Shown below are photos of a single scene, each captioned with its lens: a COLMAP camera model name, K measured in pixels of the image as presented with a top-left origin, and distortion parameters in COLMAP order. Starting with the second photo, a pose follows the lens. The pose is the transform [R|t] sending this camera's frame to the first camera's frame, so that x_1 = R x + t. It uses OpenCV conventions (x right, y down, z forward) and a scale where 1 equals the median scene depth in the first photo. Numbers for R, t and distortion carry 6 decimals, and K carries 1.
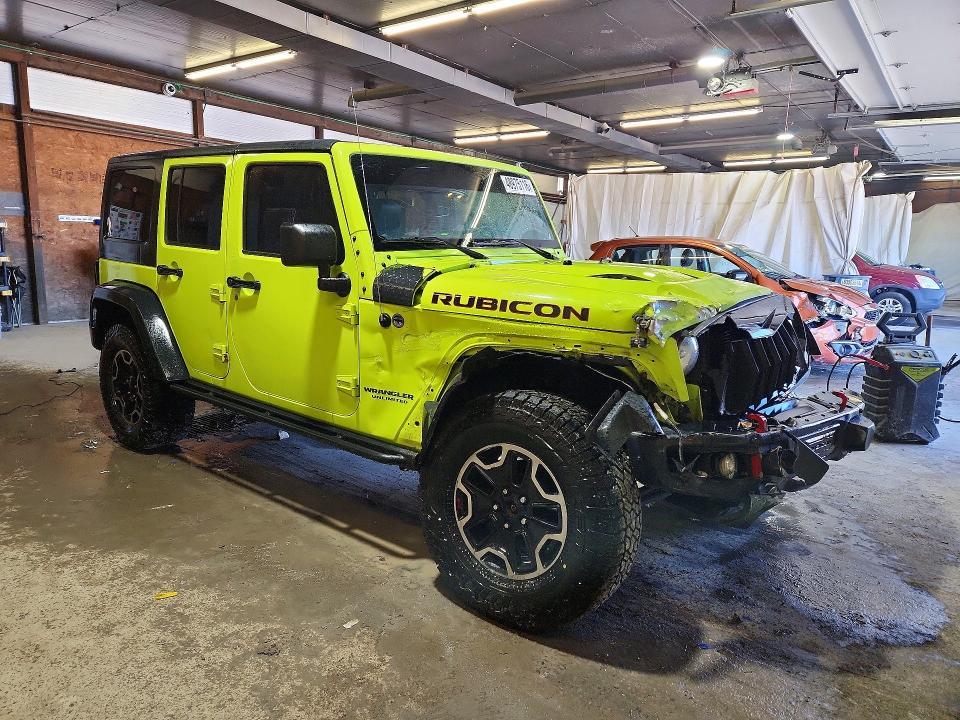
lens RADIAL K [[634.2, 0, 464.3], [0, 634.2, 357.6], [0, 0, 1]] dist [0.023812, 0.000951]
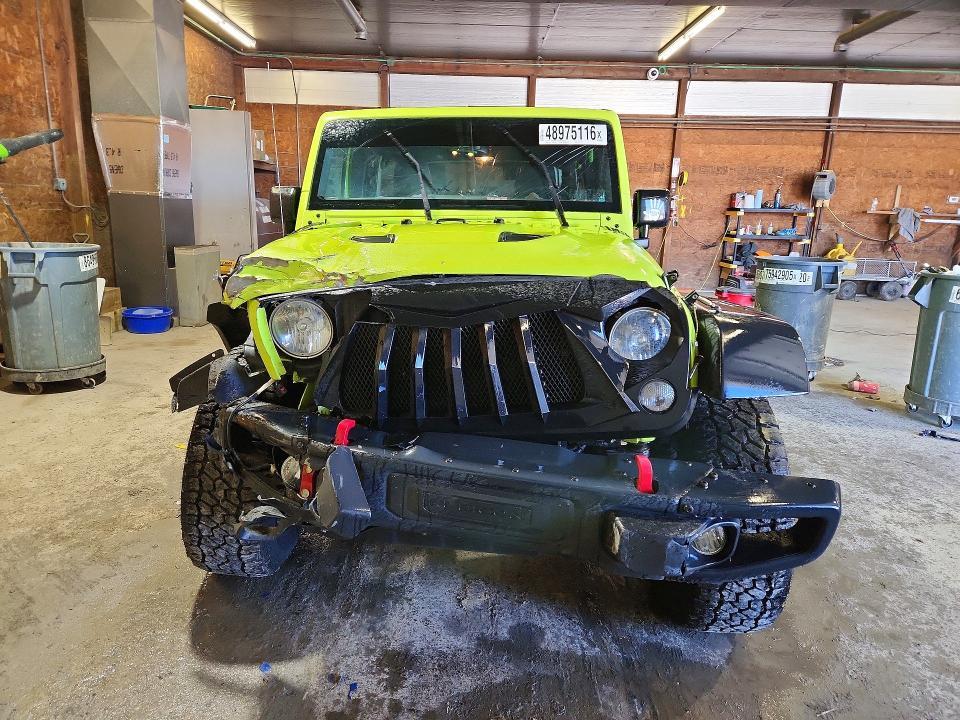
lens RADIAL K [[634.2, 0, 464.3], [0, 634.2, 357.6], [0, 0, 1]] dist [0.023812, 0.000951]
pose [[0.599098, 0.170652, -0.782278, 0.925612], [-0.153851, 0.983352, 0.096691, -0.062549], [0.785755, 0.062427, 0.615379, 0.541174]]
